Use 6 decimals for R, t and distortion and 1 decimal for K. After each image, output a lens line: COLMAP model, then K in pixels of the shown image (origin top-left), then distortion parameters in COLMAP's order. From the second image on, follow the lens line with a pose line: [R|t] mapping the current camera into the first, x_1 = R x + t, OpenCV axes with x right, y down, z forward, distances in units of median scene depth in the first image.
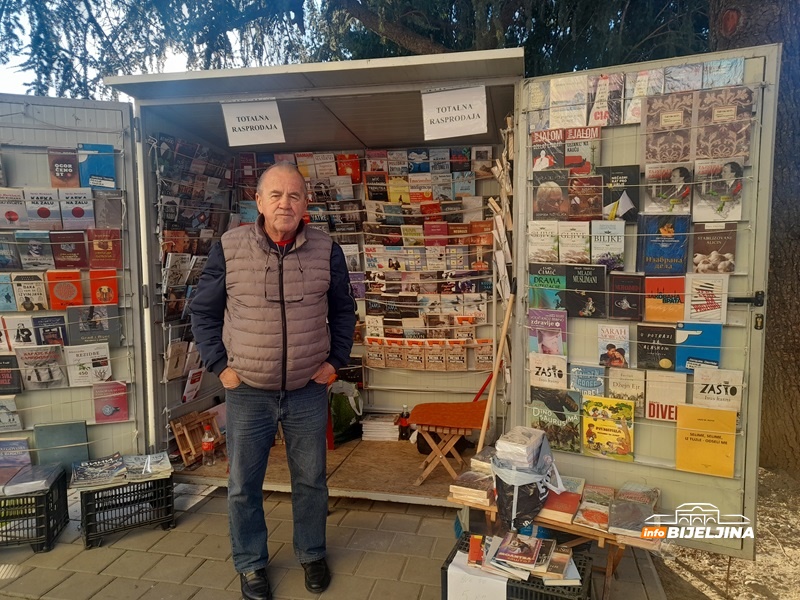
lens RADIAL K [[571.1, 0, 407.4], [0, 571.1, 300.4], [0, 0, 1]] dist [0.060677, -0.064184]
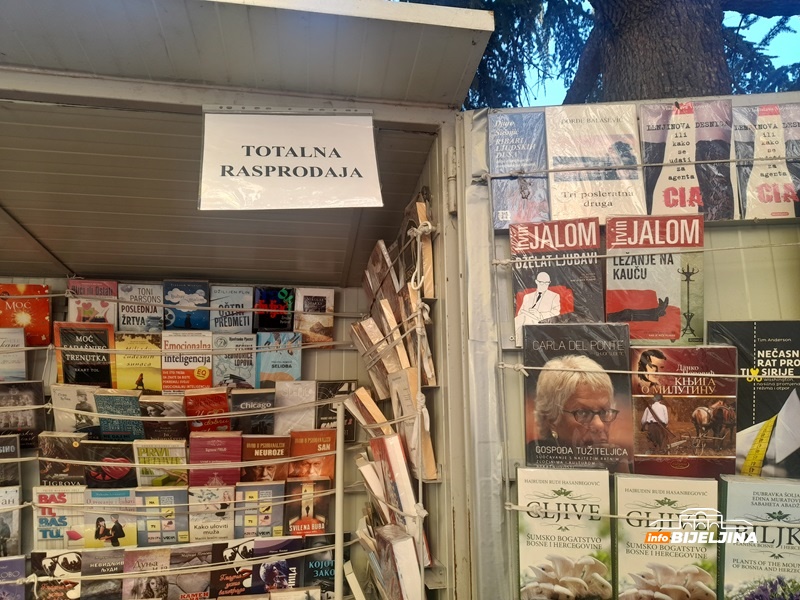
lens RADIAL K [[587.8, 0, 398.1], [0, 587.8, 297.3], [0, 0, 1]] dist [0.062351, -0.050956]
pose [[0.935416, 0.074056, 0.345705, 0.014603], [0.034168, 0.954303, -0.296881, -0.109384], [-0.351893, 0.289519, 0.890140, 0.562051]]
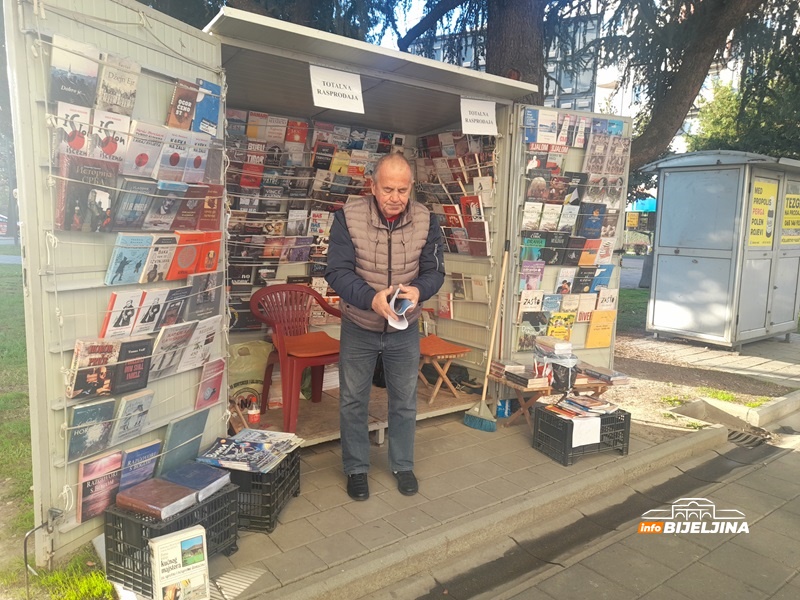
lens RADIAL K [[571.1, 0, 407.4], [0, 571.1, 300.4], [0, 0, 1]] dist [0.060677, -0.064184]
pose [[0.655785, -0.078361, 0.750870, -0.931796], [0.037999, 0.996764, 0.070835, 0.000074], [-0.753991, -0.017920, 0.656640, 0.200304]]
